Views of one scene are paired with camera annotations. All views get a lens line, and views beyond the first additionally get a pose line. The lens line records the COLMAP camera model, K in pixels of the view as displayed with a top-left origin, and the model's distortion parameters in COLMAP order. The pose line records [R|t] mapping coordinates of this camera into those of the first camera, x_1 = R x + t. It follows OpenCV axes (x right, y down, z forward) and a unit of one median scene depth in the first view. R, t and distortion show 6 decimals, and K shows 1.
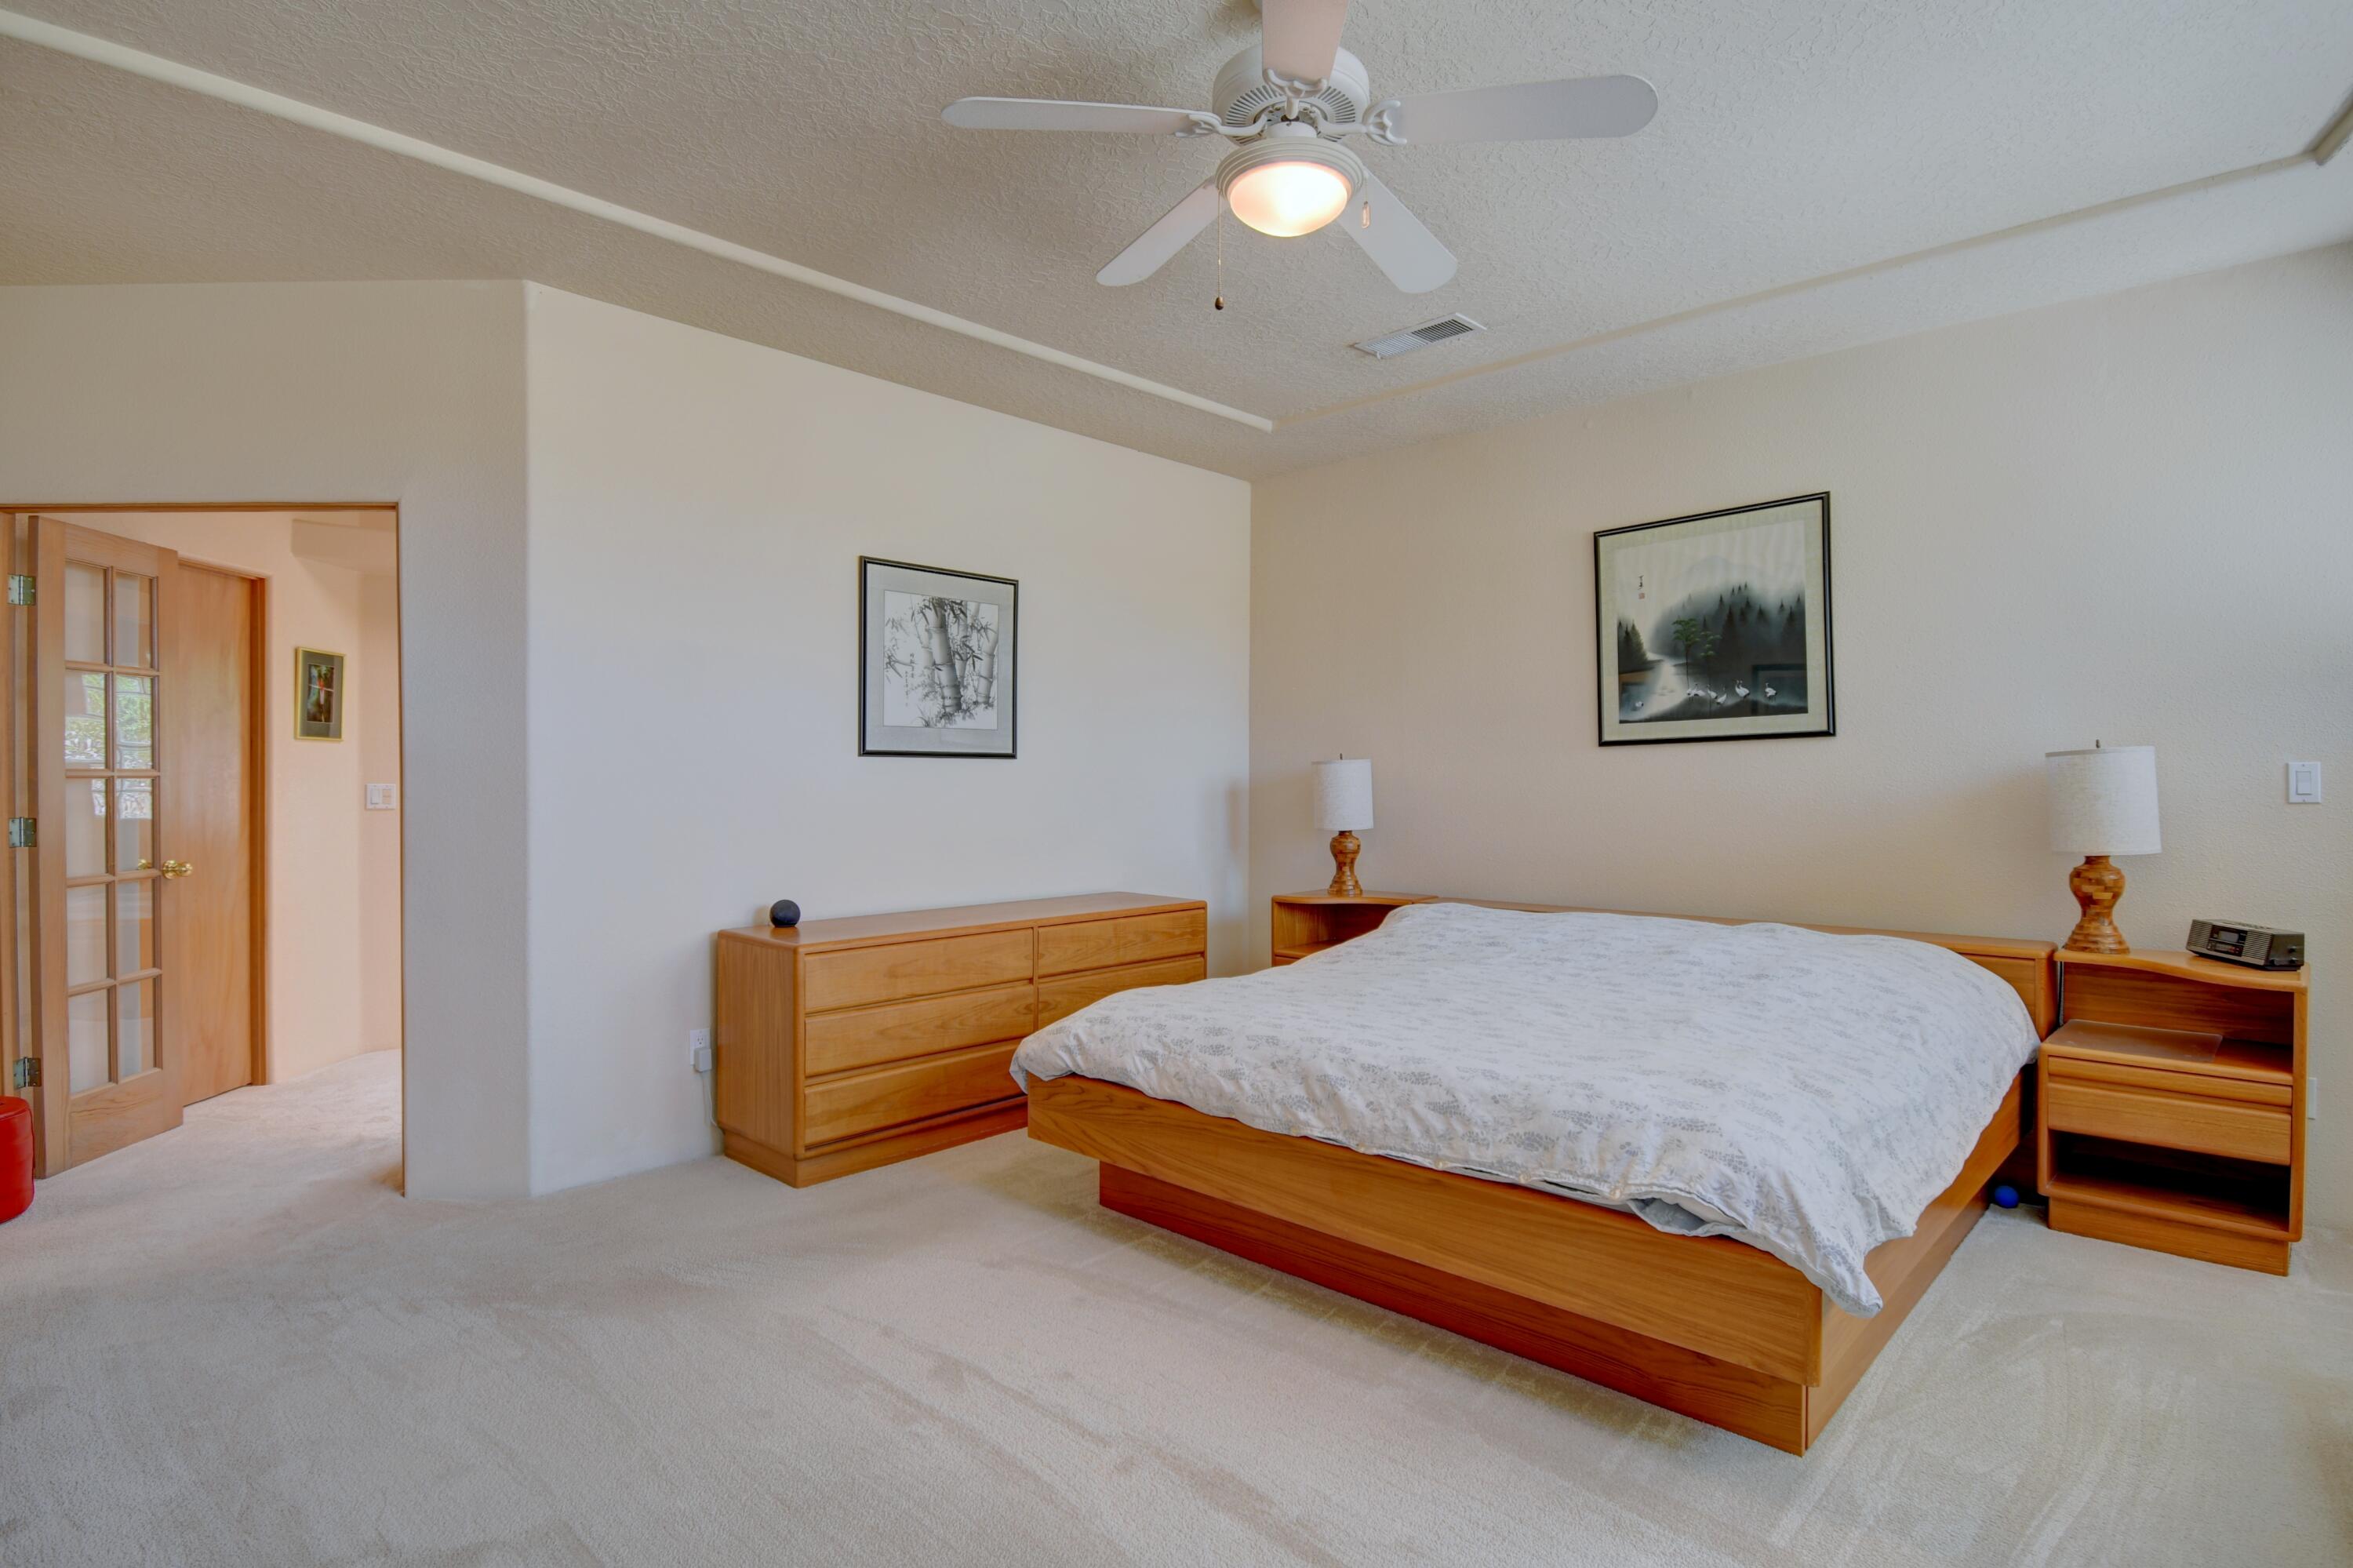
lens RADIAL K [[1198.4, 0, 1162.1], [0, 1198.4, 774.8], [0, 0, 1]] dist [-0.018723, -0.000439]
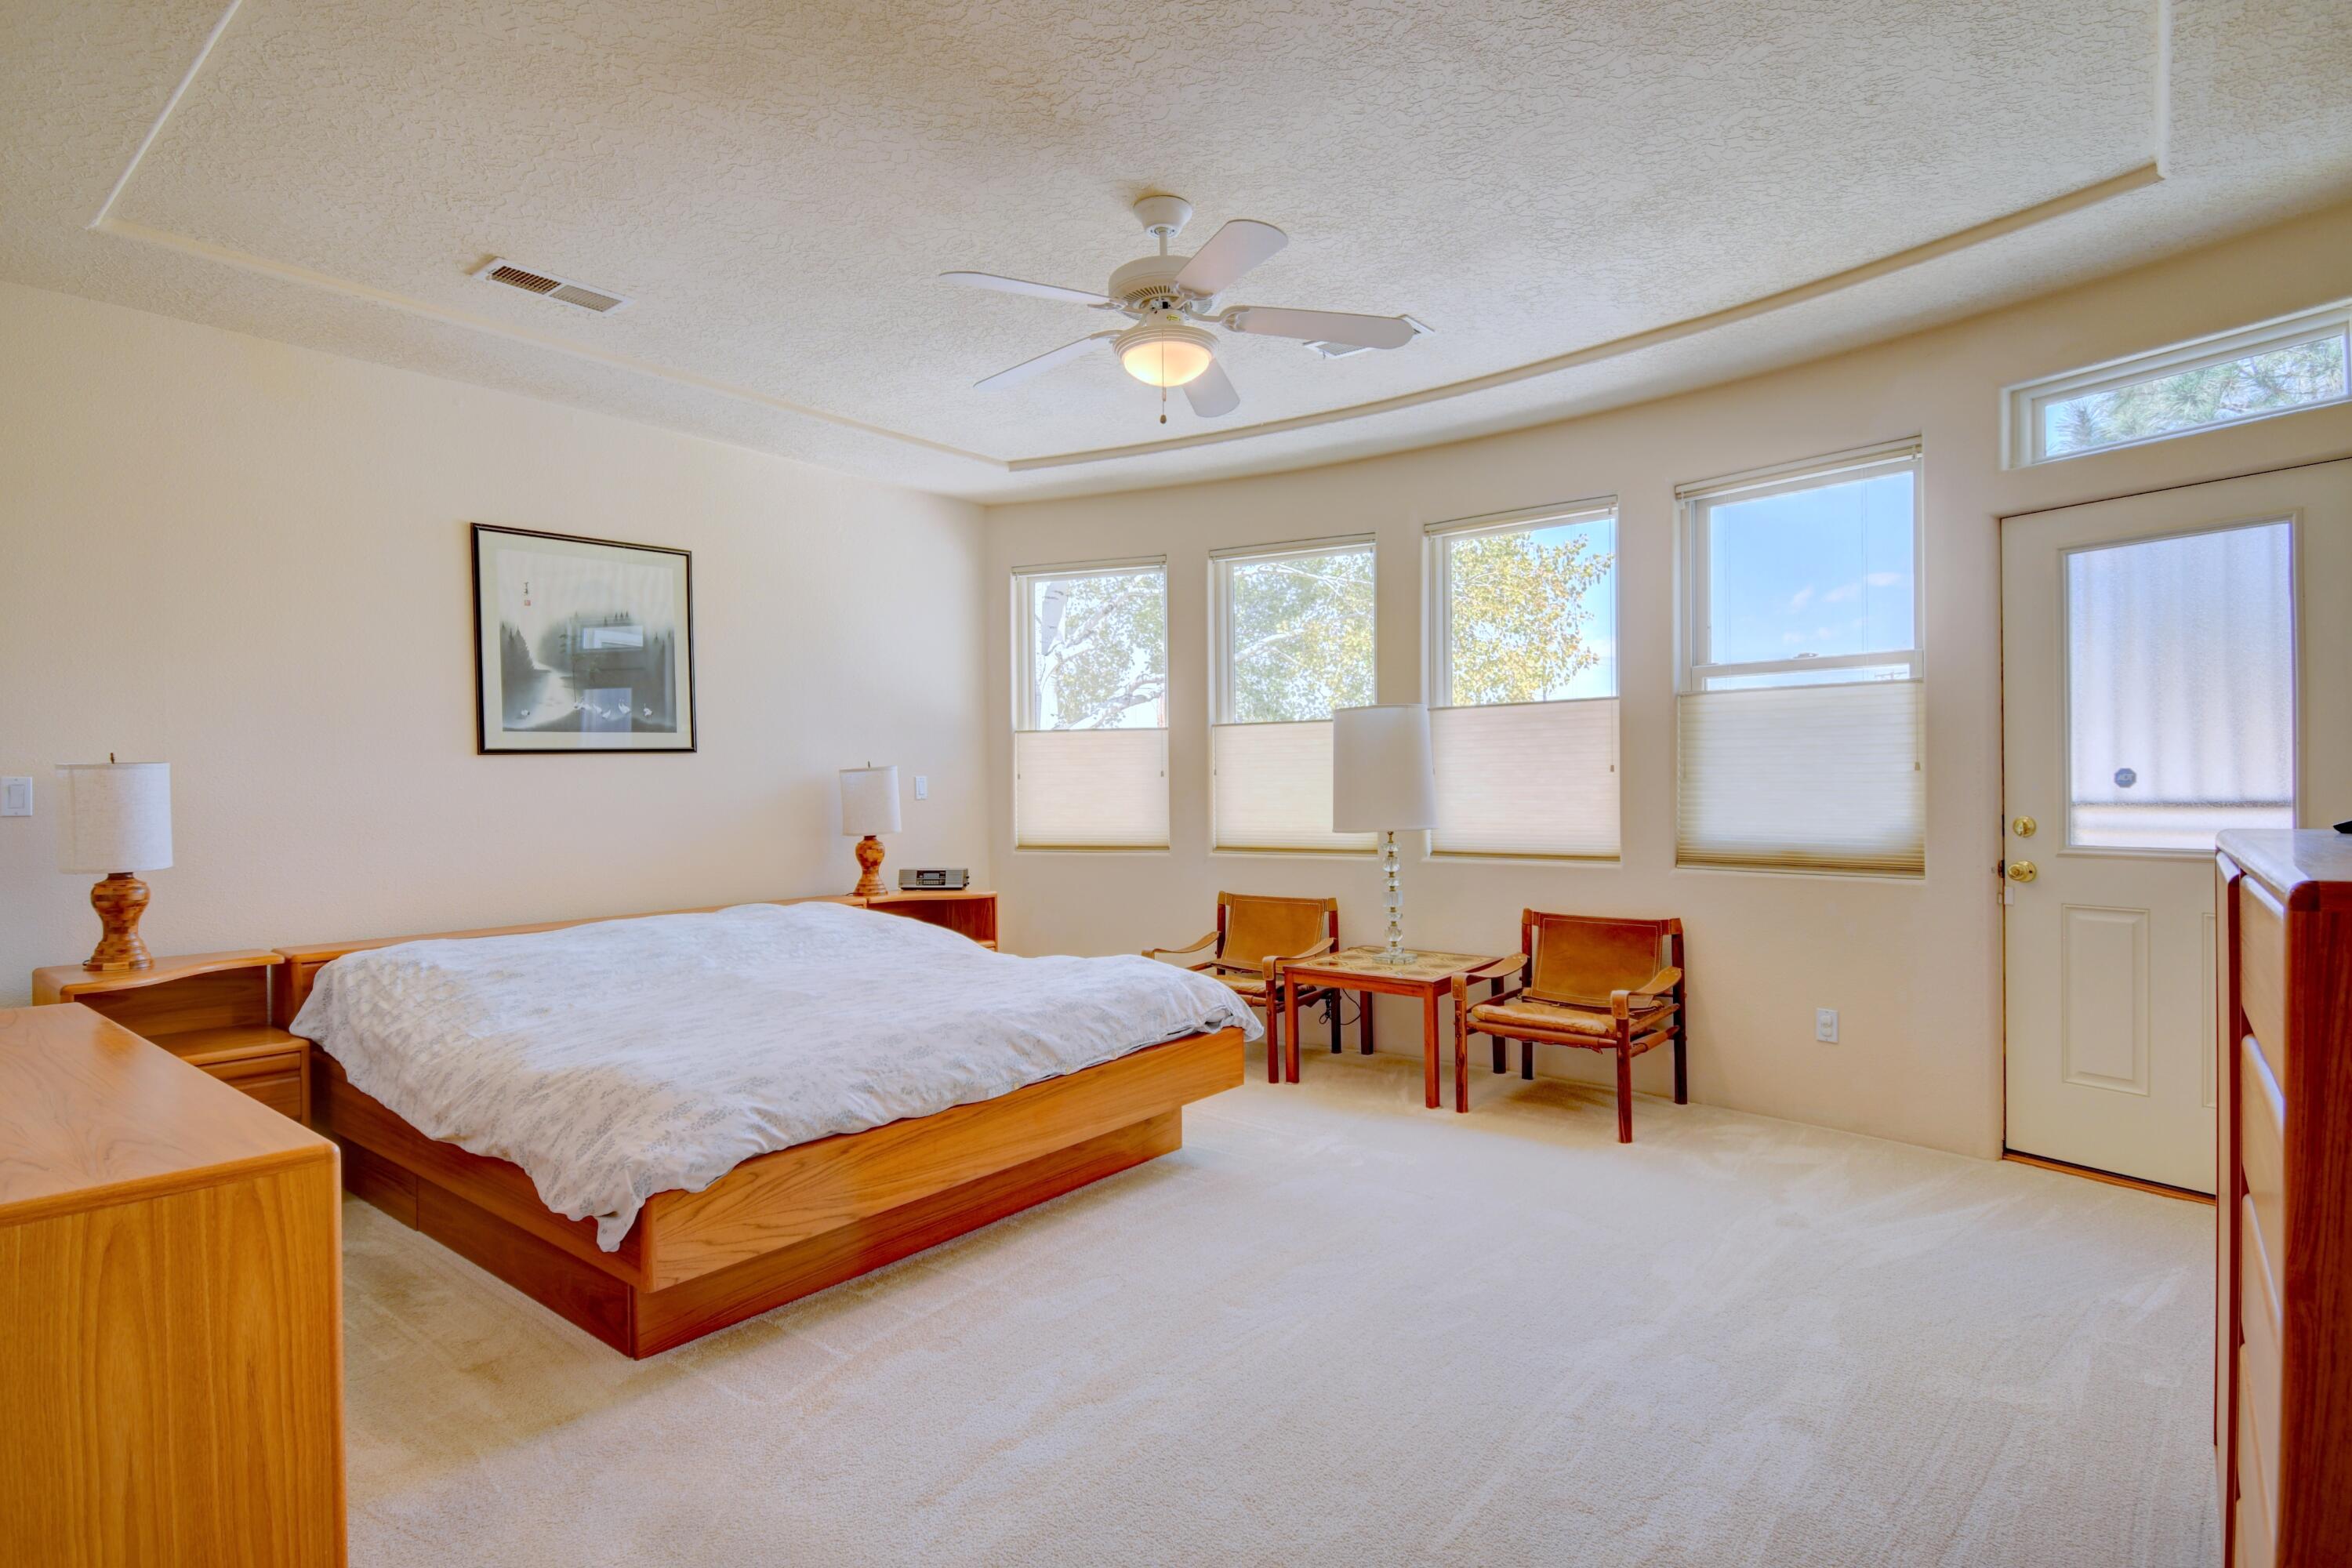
lens RADIAL K [[1197.8, 0, 1159.5], [0, 1197.8, 798.8], [0, 0, 1]] dist [-0.018723, -0.000439]
pose [[-0.098688, -0.009891, 0.995069, -0.699569], [0.005366, 0.999931, 0.010471, 0.004741], [-0.995104, 0.006373, -0.098628, 0.643594]]
